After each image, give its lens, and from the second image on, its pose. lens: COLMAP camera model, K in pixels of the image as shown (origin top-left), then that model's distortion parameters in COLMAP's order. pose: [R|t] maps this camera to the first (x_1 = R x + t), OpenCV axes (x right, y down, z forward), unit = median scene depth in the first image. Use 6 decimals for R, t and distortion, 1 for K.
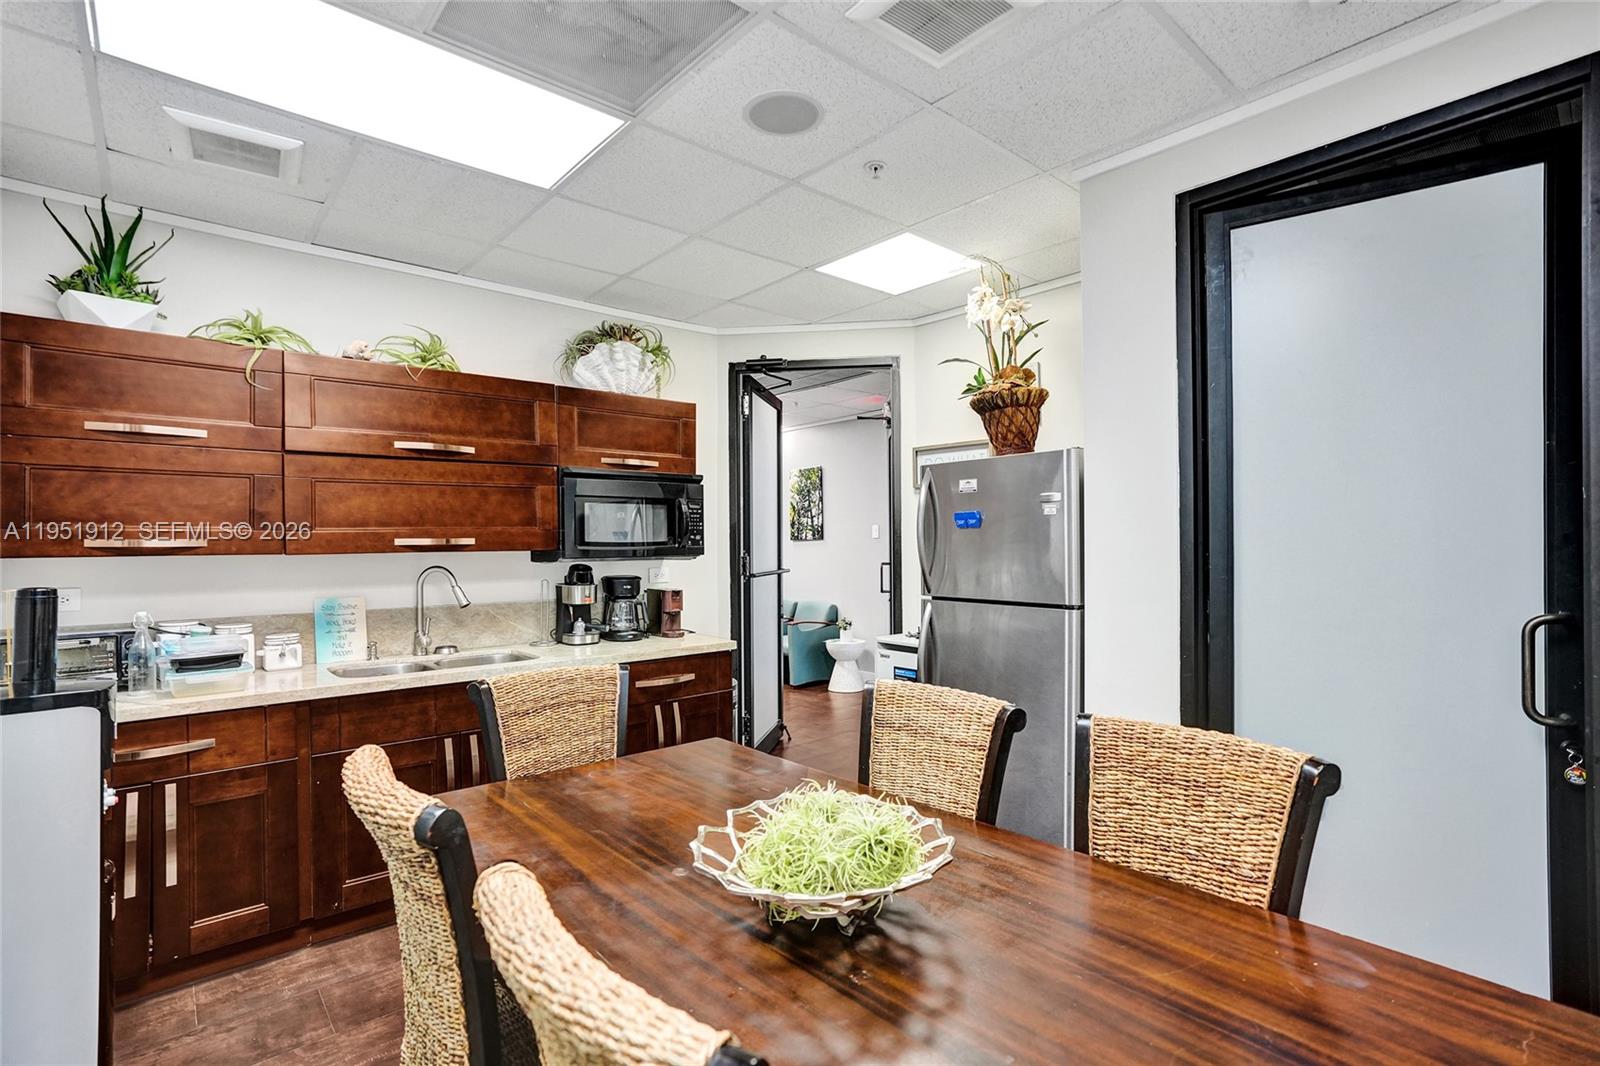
lens RADIAL K [[748.5, 0, 799.3], [0, 748.5, 537.1], [0, 0, 1]] dist [-0.032440, 0.005397]
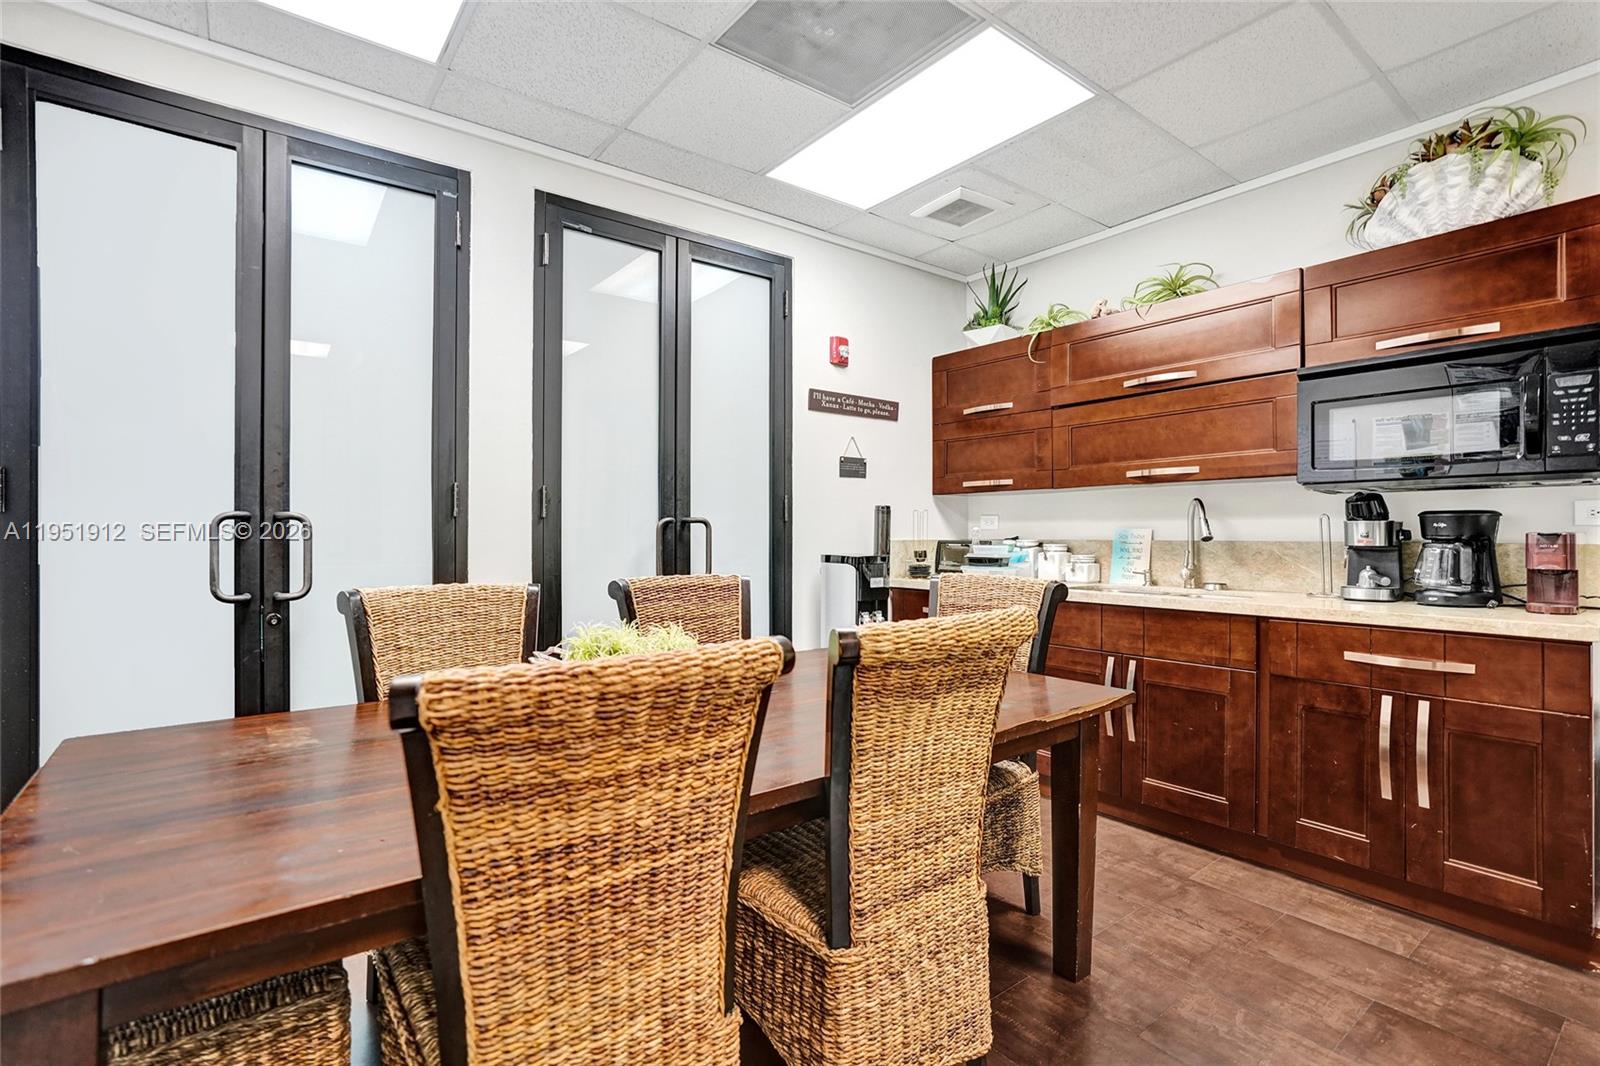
lens RADIAL K [[748.5, 0, 801.4], [0, 748.5, 527.7], [0, 0, 1]] dist [-0.032440, 0.005397]
pose [[-0.063271, -0.001929, -0.997994, 0.539961], [0.003973, 0.999990, -0.002184, 0.081023], [0.997988, -0.004103, -0.063263, 0.562223]]
